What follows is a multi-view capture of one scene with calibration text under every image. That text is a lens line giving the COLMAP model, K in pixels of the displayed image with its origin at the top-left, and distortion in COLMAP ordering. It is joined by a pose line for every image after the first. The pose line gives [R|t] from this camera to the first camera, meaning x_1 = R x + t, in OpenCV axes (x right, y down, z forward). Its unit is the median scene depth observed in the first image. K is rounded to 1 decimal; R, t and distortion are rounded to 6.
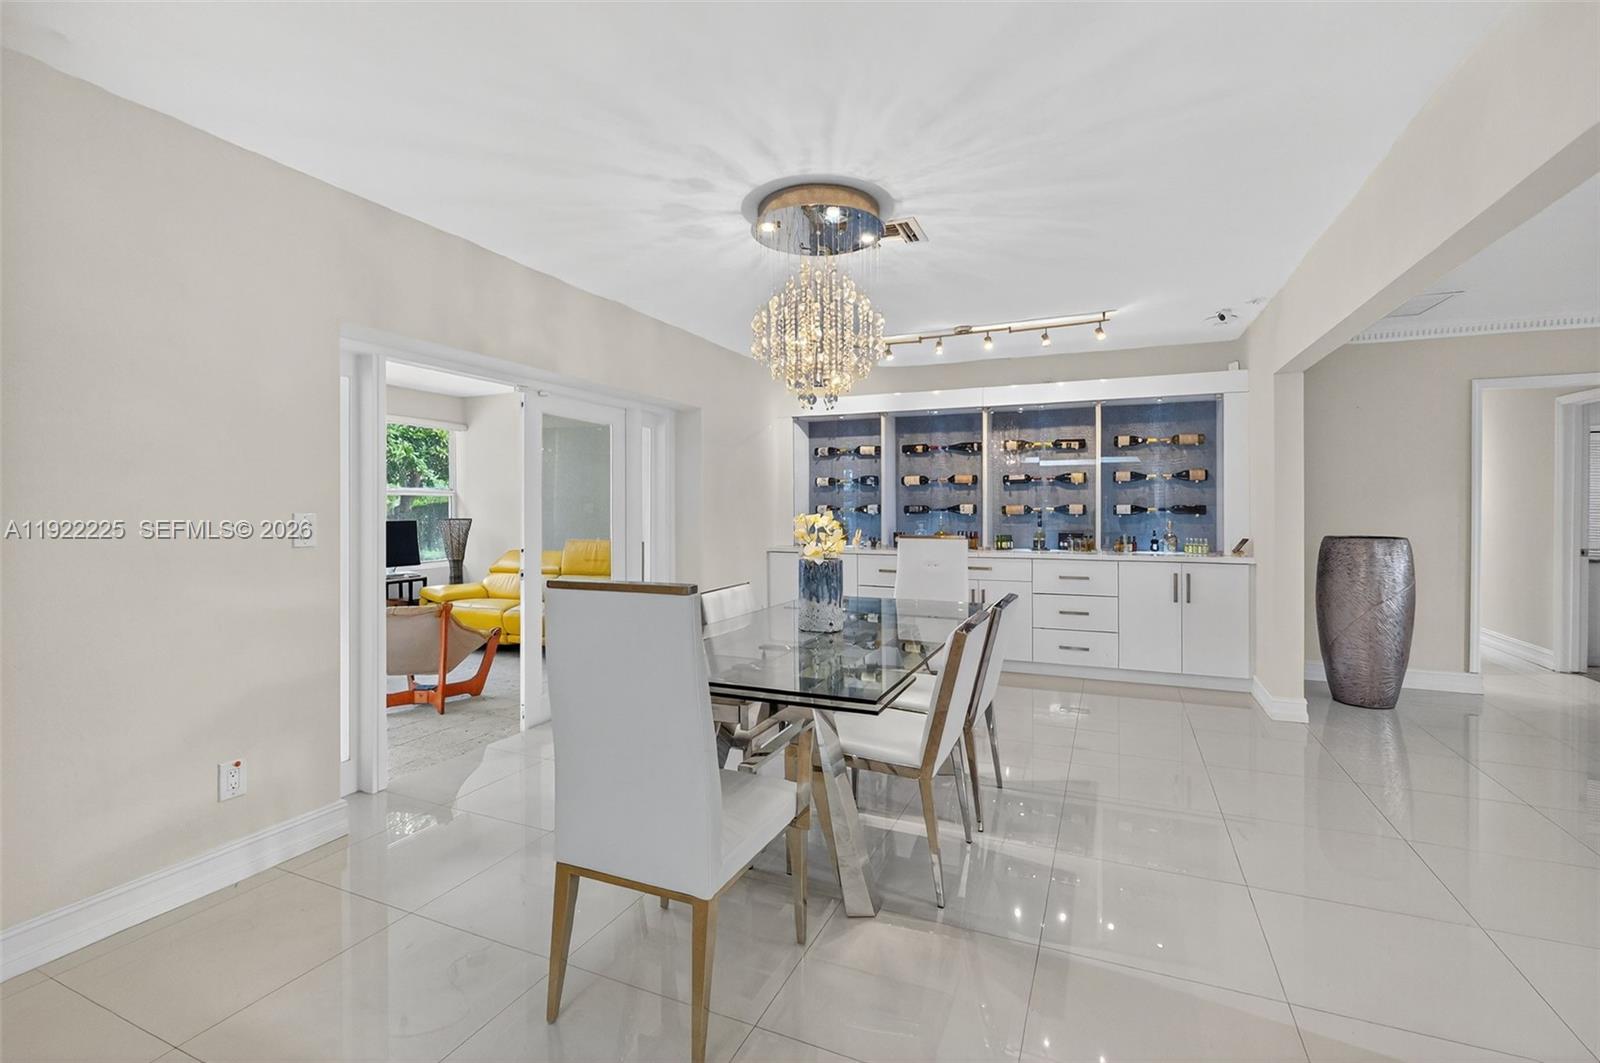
lens RADIAL K [[709.8, 0, 800.1], [0, 709.8, 507.0], [0, 0, 1]] dist [-0.006069, -0.000468]
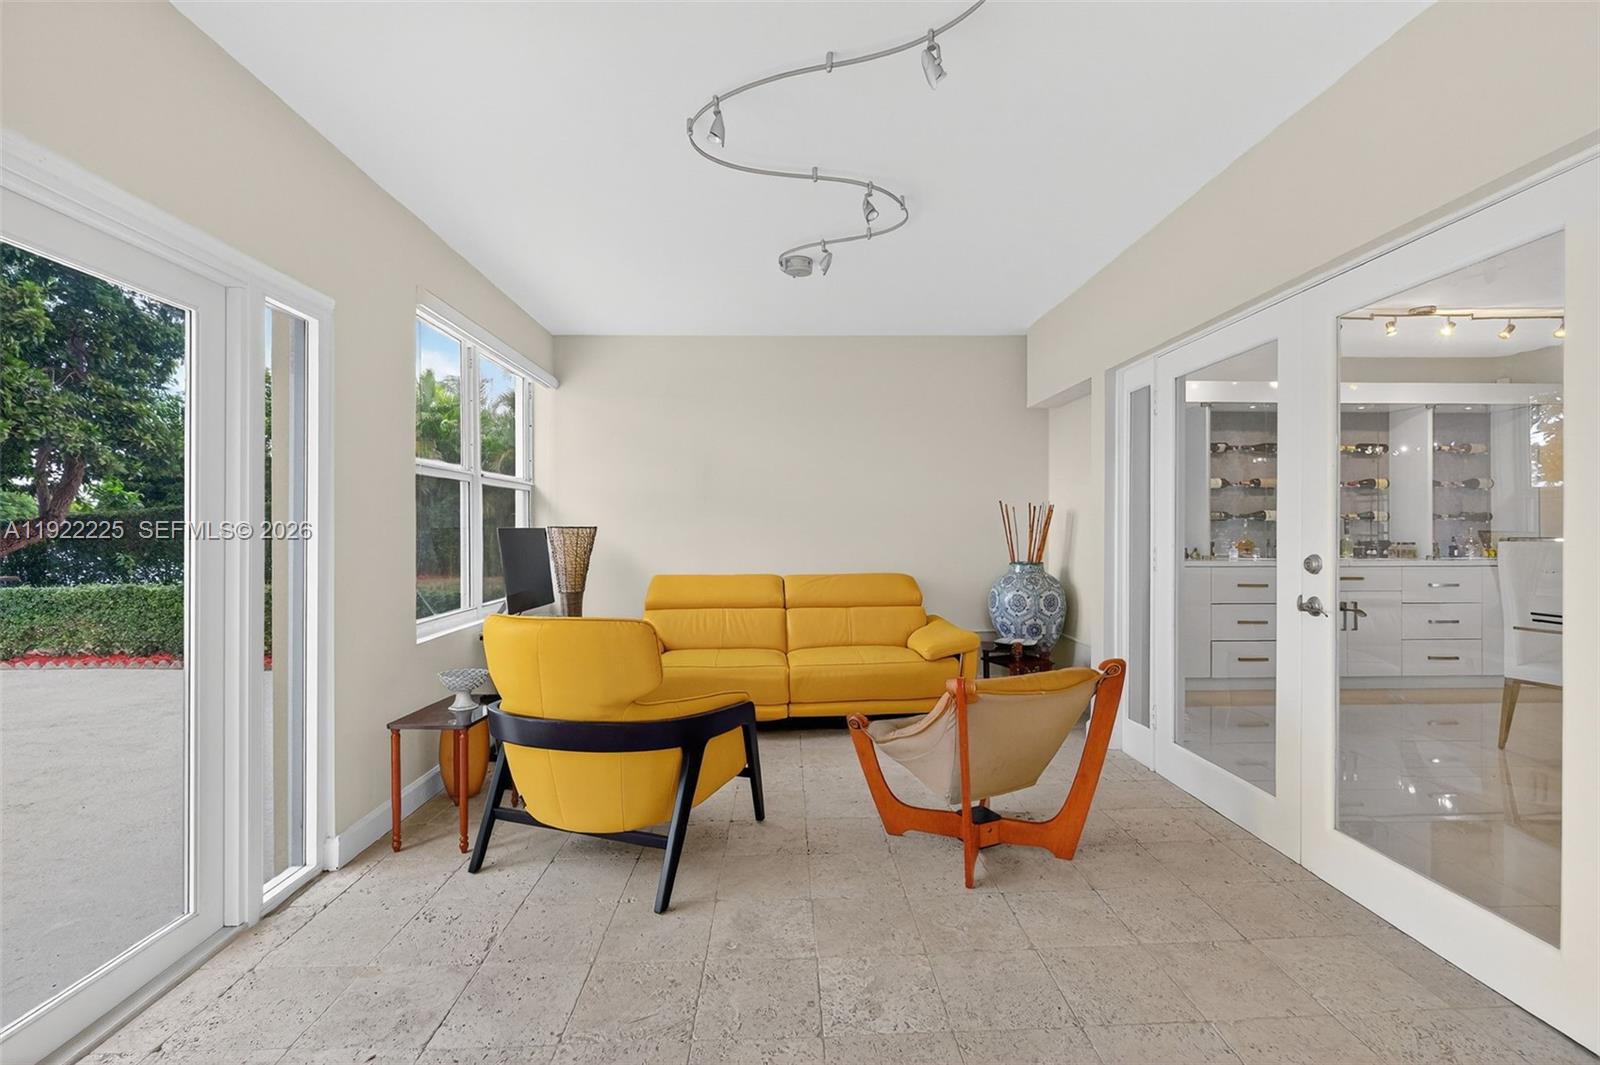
lens RADIAL K [[711.5, 0, 809.7], [0, 711.5, 524.7], [0, 0, 1]] dist [-0.001686, -0.000500]
pose [[0.902506, 0.006165, 0.430633, -0.757661], [-0.001940, 0.999946, -0.010249, 0.027476], [-0.430673, 0.008414, 0.902469, 0.467931]]
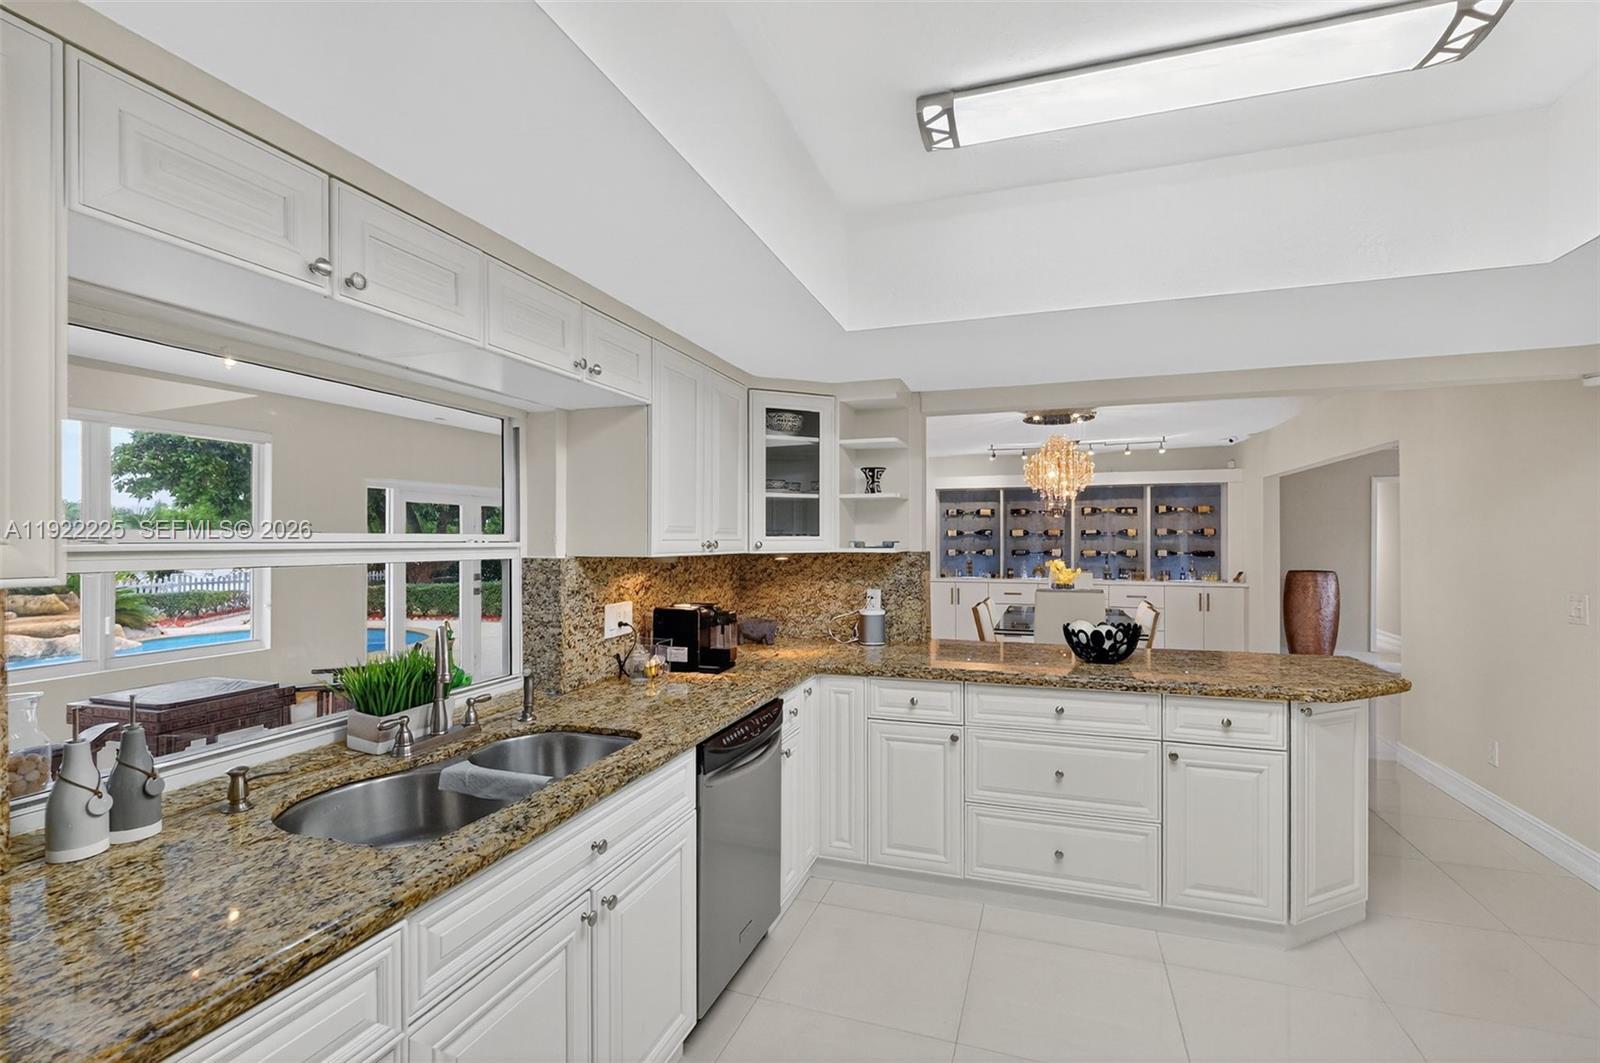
lens RADIAL K [[709.3, 0, 810.4], [0, 709.3, 538.9], [0, 0, 1]] dist [0.000221, 0.000164]
pose [[0.996744, 0.001226, 0.080618, -0.439383], [-0.000971, 0.999994, -0.003205, -0.022394], [-0.080621, 0.003116, 0.996740, -0.490392]]
